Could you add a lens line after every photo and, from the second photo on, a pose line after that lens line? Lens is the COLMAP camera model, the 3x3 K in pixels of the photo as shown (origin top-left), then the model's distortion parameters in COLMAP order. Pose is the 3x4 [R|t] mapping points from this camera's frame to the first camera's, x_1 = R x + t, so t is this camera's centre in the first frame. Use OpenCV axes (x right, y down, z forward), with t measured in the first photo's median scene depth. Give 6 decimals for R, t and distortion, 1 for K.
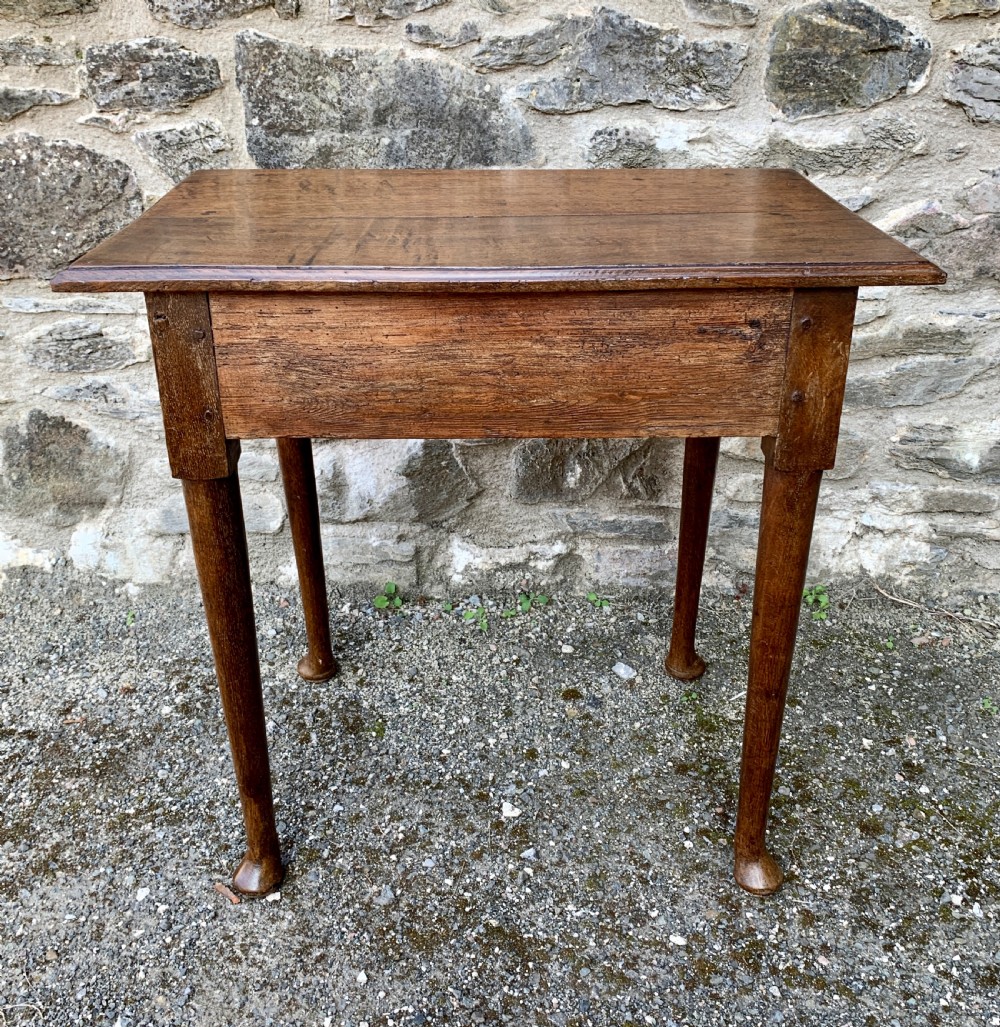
lens RADIAL K [[1093.0, 0, 505.4], [0, 1093.0, 469.7], [0, 0, 1]] dist [0.020716, -0.007994]
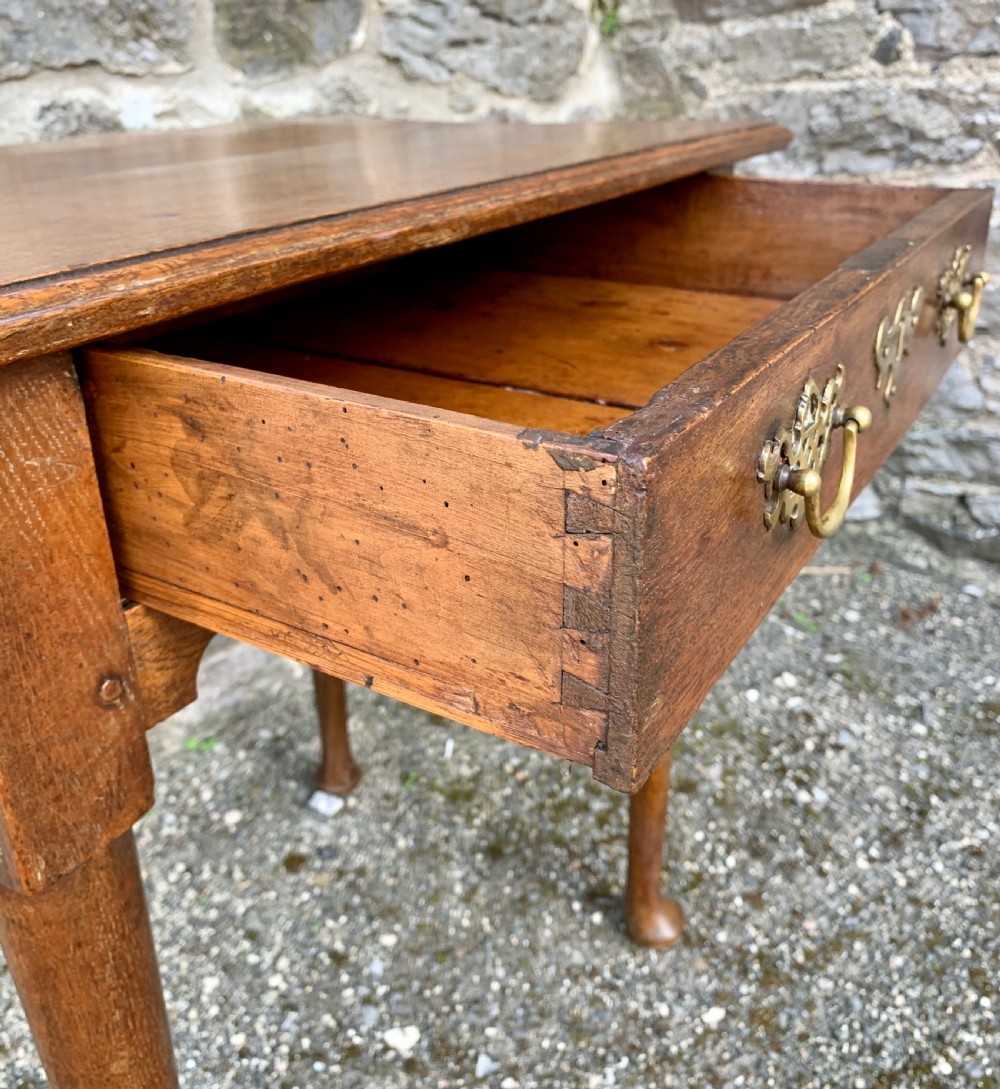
lens RADIAL K [[1040.8, 0, 491.5], [0, 1040.8, 496.4], [0, 0, 1]] dist [-0.002194, -0.000104]
pose [[0.623417, -0.316147, 0.715124, -0.293373], [0.349070, 0.930939, 0.107251, -0.053121], [-0.699644, 0.182766, 0.690720, 0.403898]]
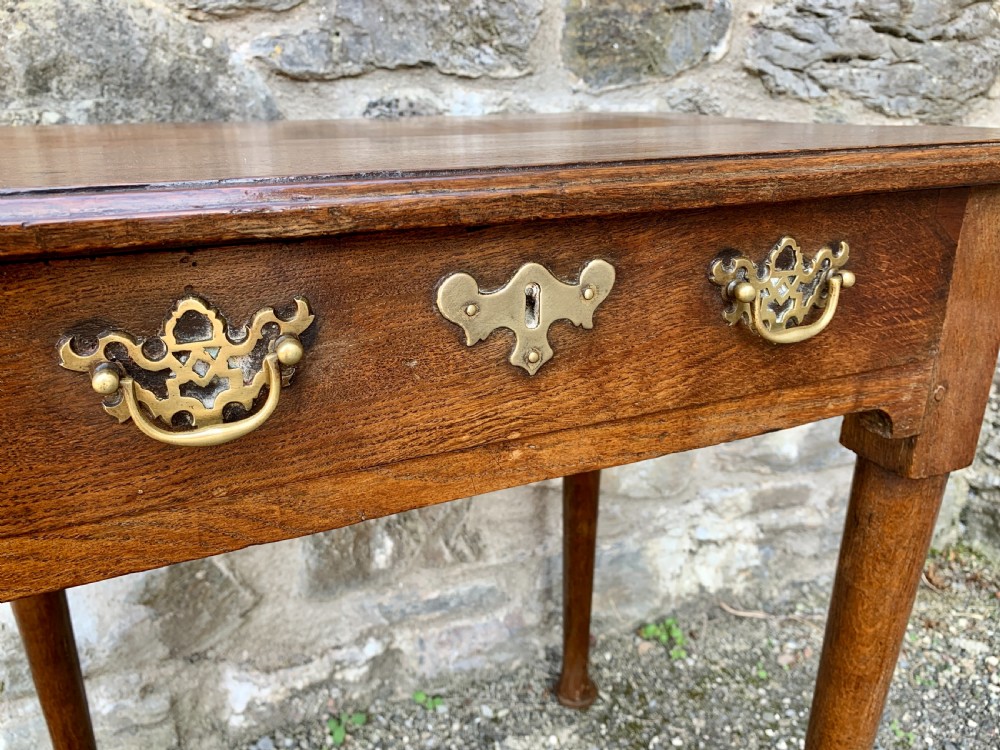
lens RADIAL K [[776.7, 0, 492.3], [0, 776.7, 364.5], [0, 0, 1]] dist [0.000124, 0.001617]
pose [[0.928386, -0.120473, 0.351546, -0.047703], [0.155757, 0.985037, -0.073767, -0.083659], [-0.337399, 0.123240, 0.933260, 0.512831]]
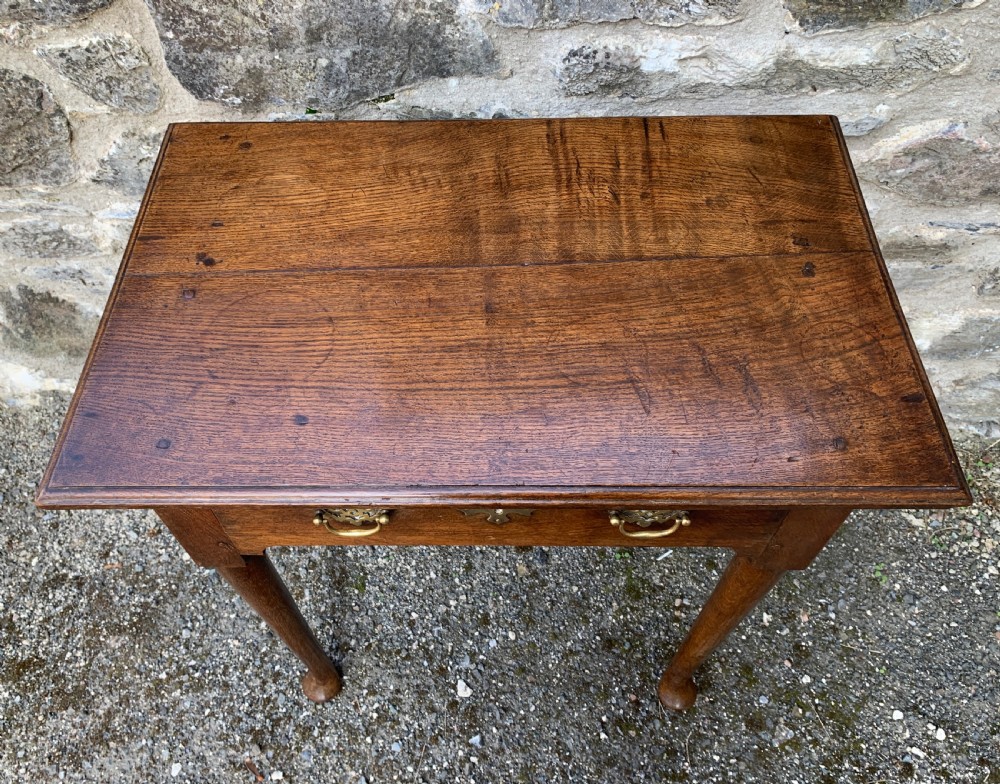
lens RADIAL K [[825.2, 0, 473.6], [0, 825.2, 385.2], [0, 0, 1]] dist [0.016029, -0.007824]
pose [[0.998871, 0.023802, -0.041115, 0.041845], [-0.000323, 0.868824, 0.495120, -0.410625], [0.047507, -0.494548, 0.867851, 0.325783]]
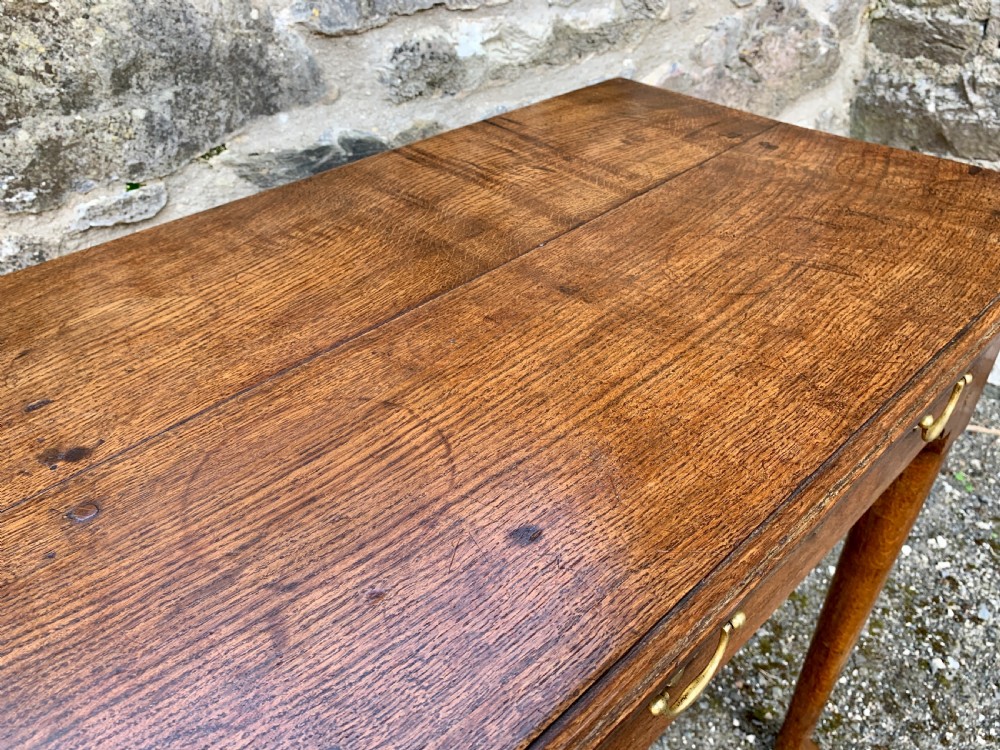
lens RADIAL K [[769.5, 0, 498.1], [0, 769.5, 364.6], [0, 0, 1]] dist [0.006346, -0.002017]
pose [[0.801240, -0.361789, 0.476575, -0.223276], [0.267700, 0.929081, 0.255236, -0.220708], [-0.535118, -0.076926, 0.841268, 0.461682]]
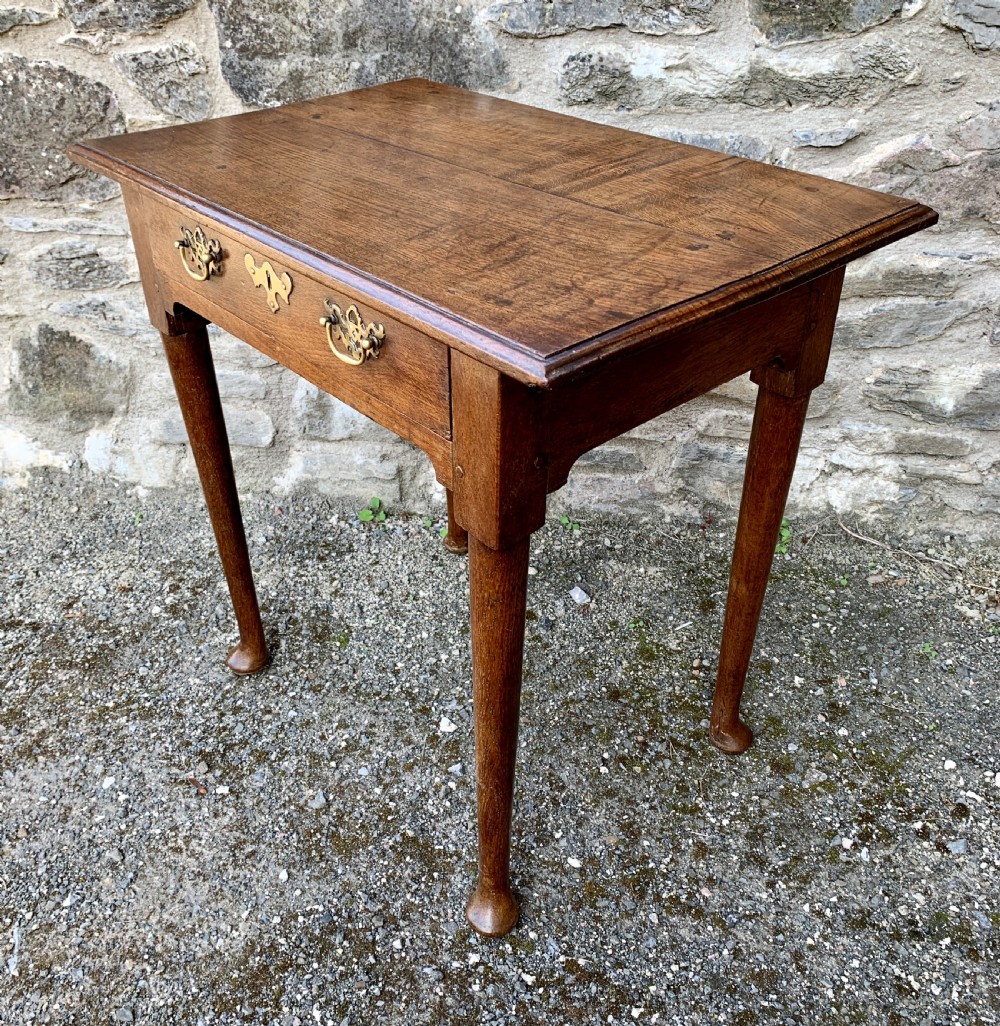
lens RADIAL K [[1008.4, 0, 500.5], [0, 1008.4, 501.5], [0, 0, 1]] dist [0.075338, -0.143867]
pose [[0.995134, 0.046535, -0.086845, 0.121814], [-0.032305, 0.986814, 0.158601, -0.063022], [0.093081, -0.155024, 0.983516, 0.047673]]
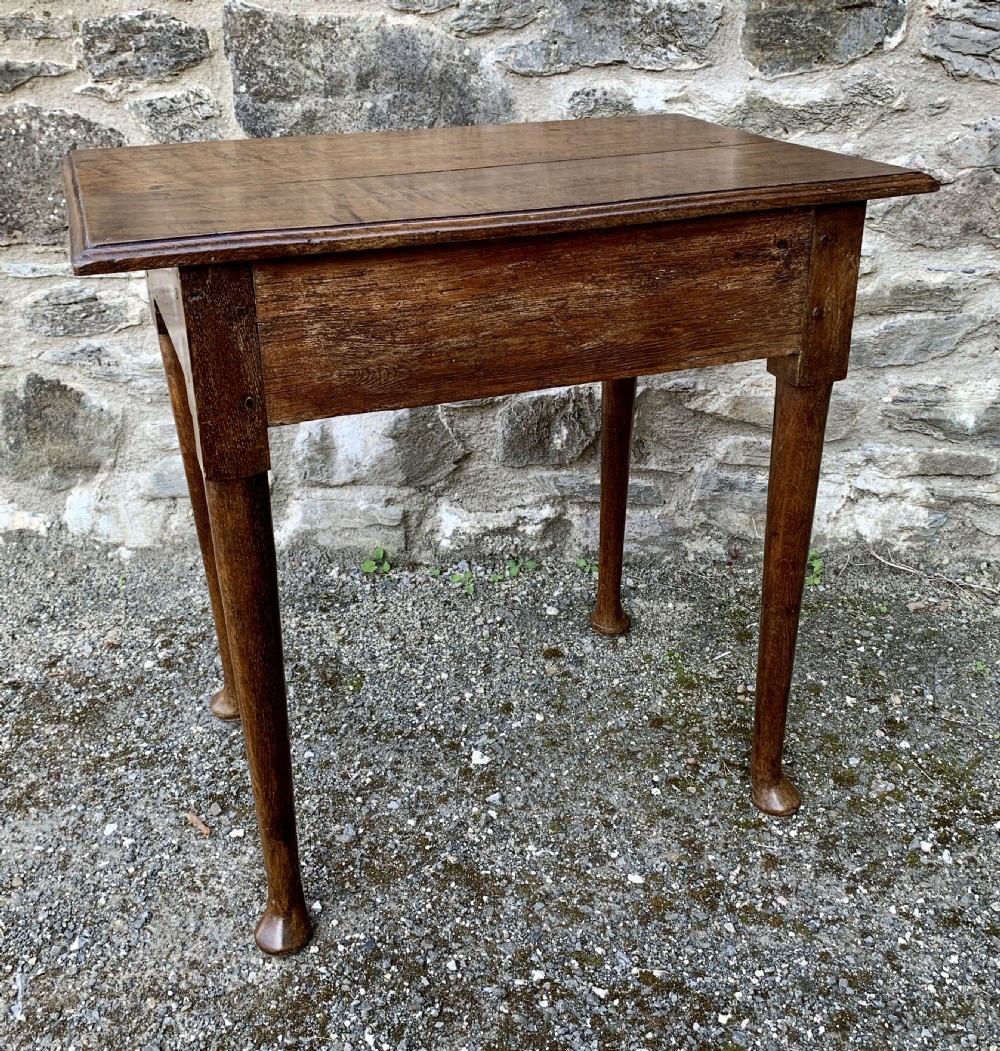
lens RADIAL K [[1140.3, 0, 497.6], [0, 1140.3, 433.8], [0, 0, 1]] dist [0.040516, -0.052866]
pose [[0.998647, -0.001760, -0.051975, 0.068377], [-0.000897, 0.998696, -0.051050, 0.063035], [0.051997, 0.051028, 0.997343, -0.046699]]
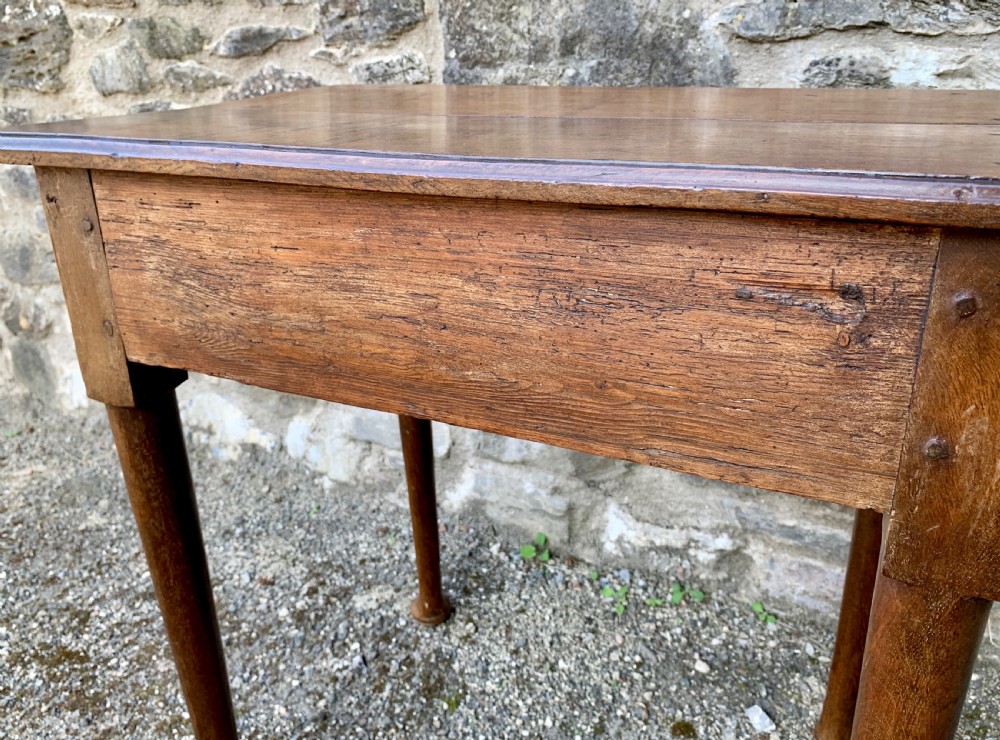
lens RADIAL K [[805.4, 0, 491.2], [0, 805.4, 337.1], [0, 0, 1]] dist [-0.000246, 0.004289]
pose [[0.898847, 0.138391, -0.415838, 0.150351], [-0.165286, 0.985814, -0.029192, -0.047444], [0.405899, 0.094971, 0.908970, 0.378262]]
